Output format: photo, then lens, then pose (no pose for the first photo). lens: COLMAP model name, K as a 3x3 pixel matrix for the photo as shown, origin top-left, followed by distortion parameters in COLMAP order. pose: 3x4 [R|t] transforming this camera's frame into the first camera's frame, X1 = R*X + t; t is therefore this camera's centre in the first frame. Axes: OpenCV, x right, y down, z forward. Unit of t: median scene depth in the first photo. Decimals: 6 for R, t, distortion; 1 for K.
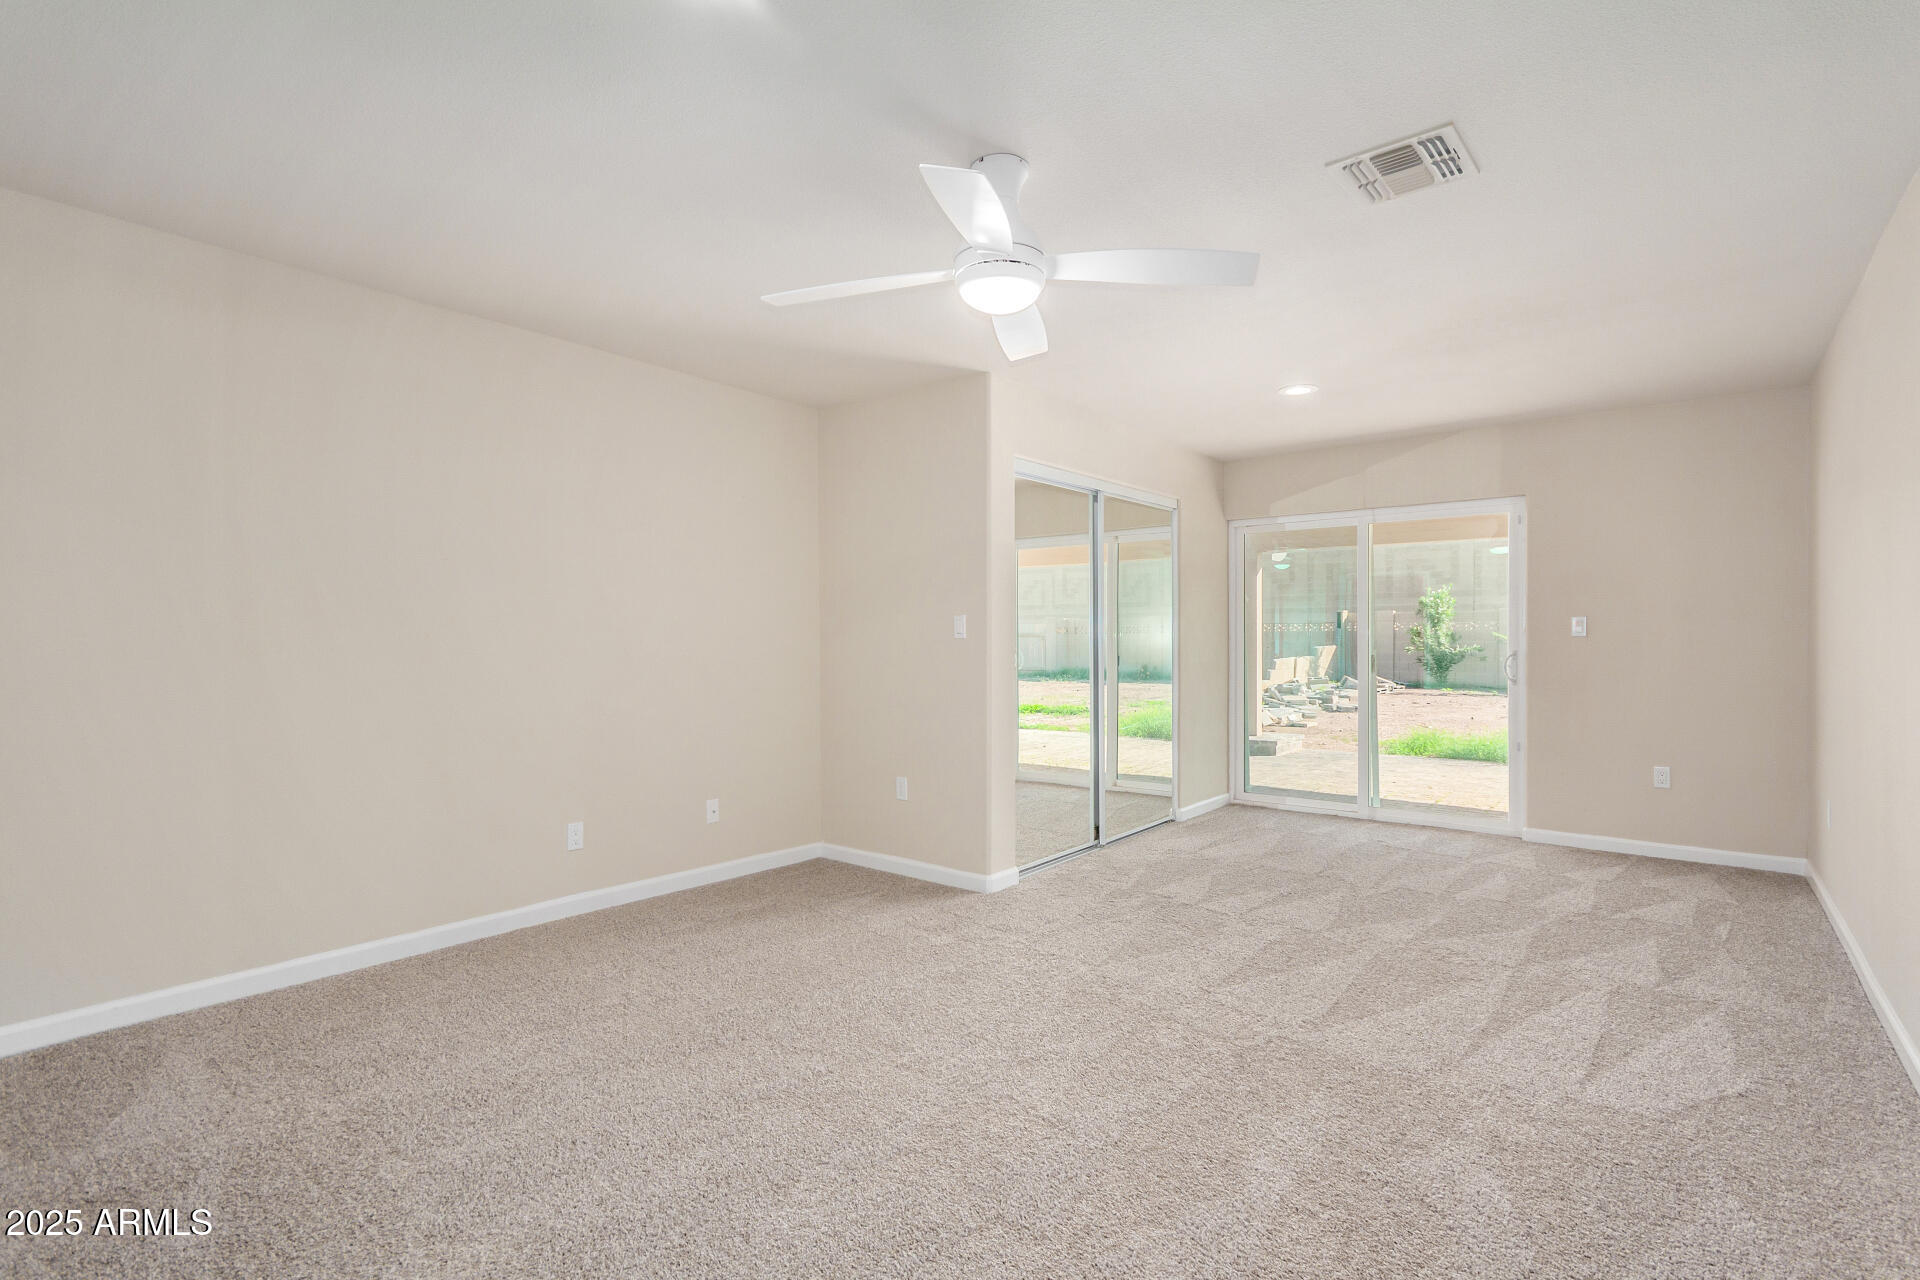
lens RADIAL K [[895.9, 0, 949.9], [0, 895.9, 641.5], [0, 0, 1]] dist [0.002476, -0.000018]
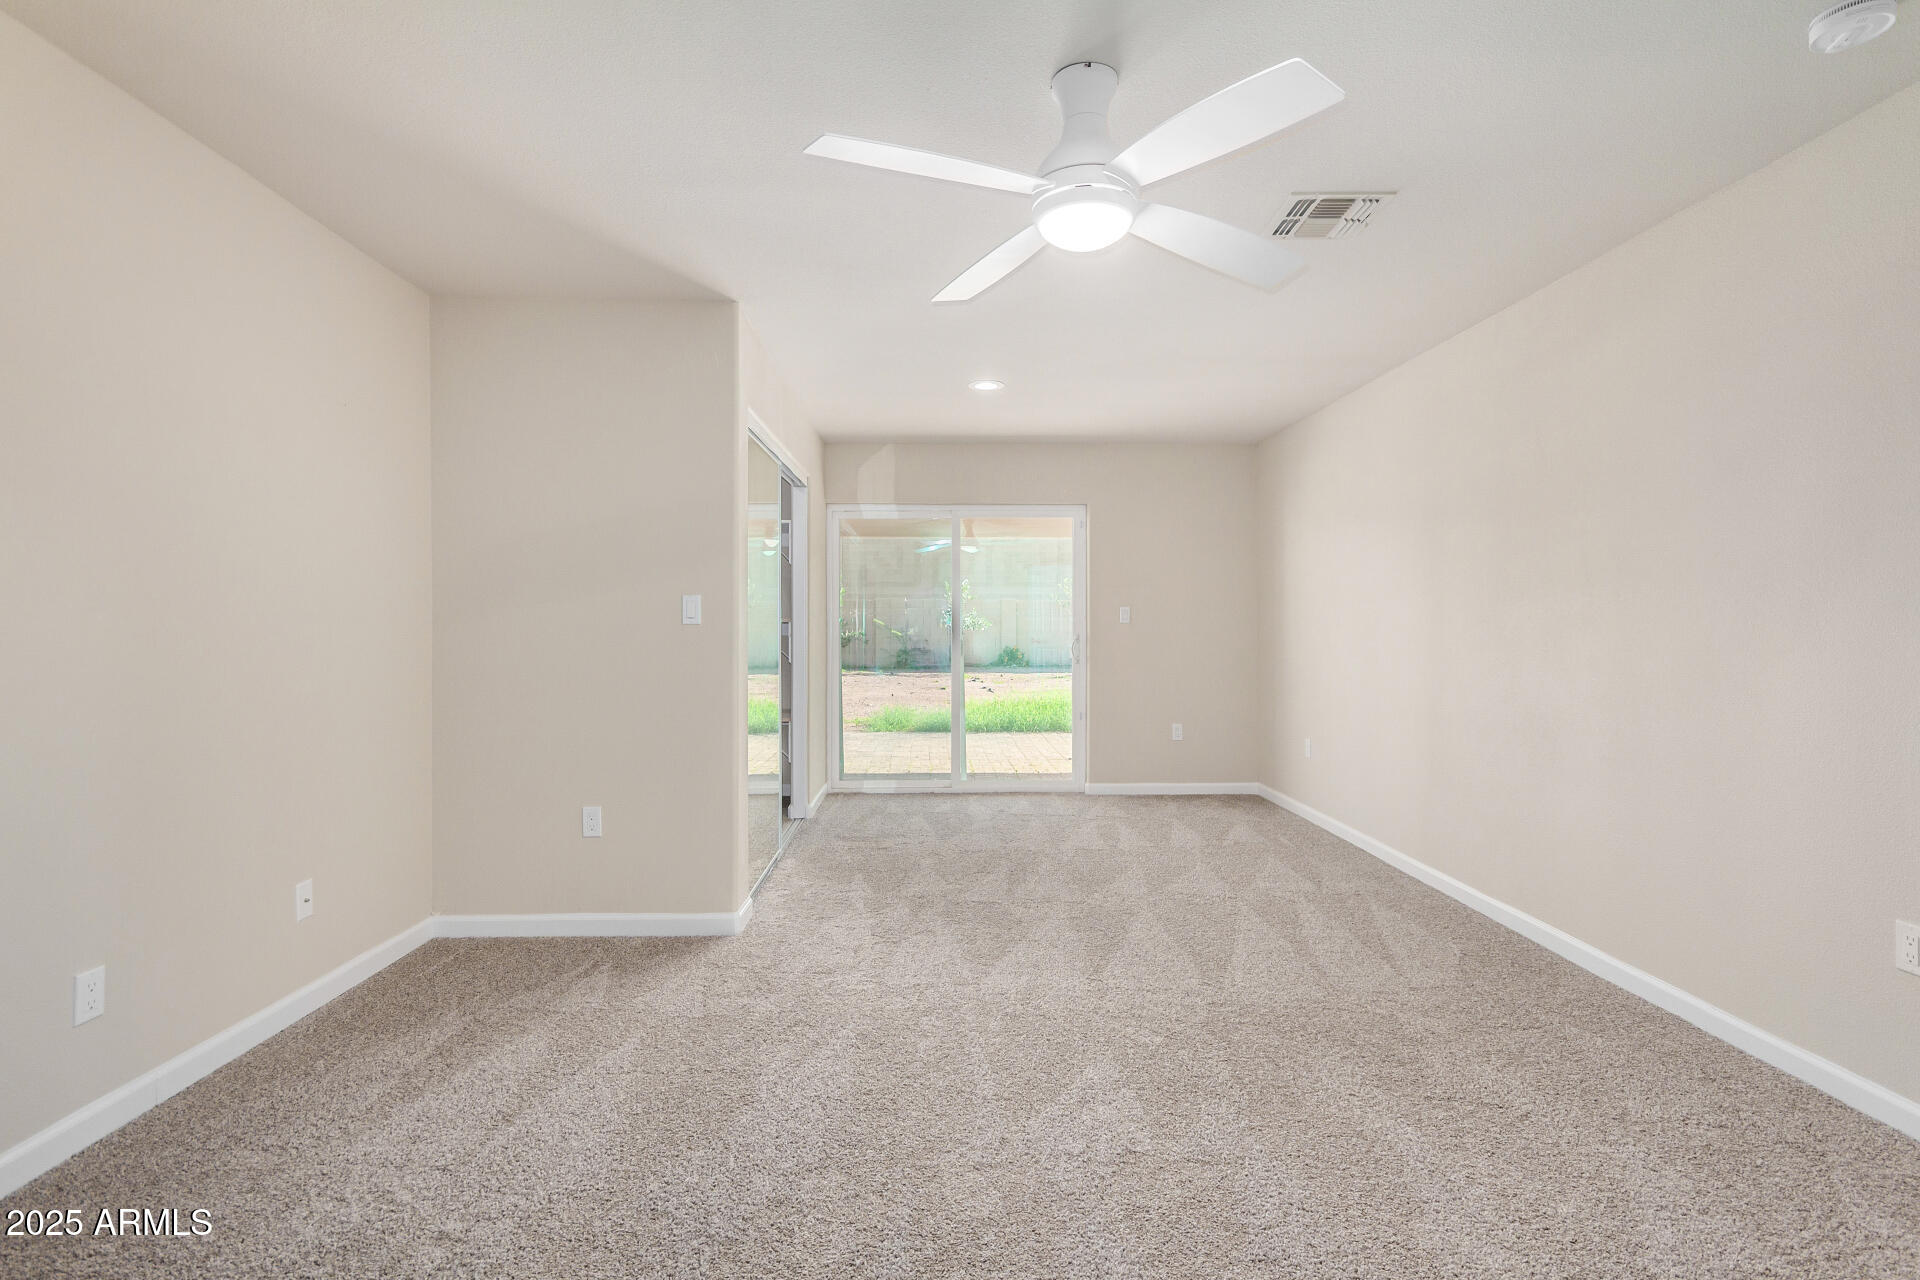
lens RADIAL K [[912.8, 0, 960.2], [0, 912.8, 615.6], [0, 0, 1]] dist [-0.001704, 0.006628]
pose [[0.764074, 0.008689, 0.645071, -0.316688], [0.000248, 0.999905, -0.013763, 0.001417], [-0.645129, 0.010676, 0.763999, 0.213003]]
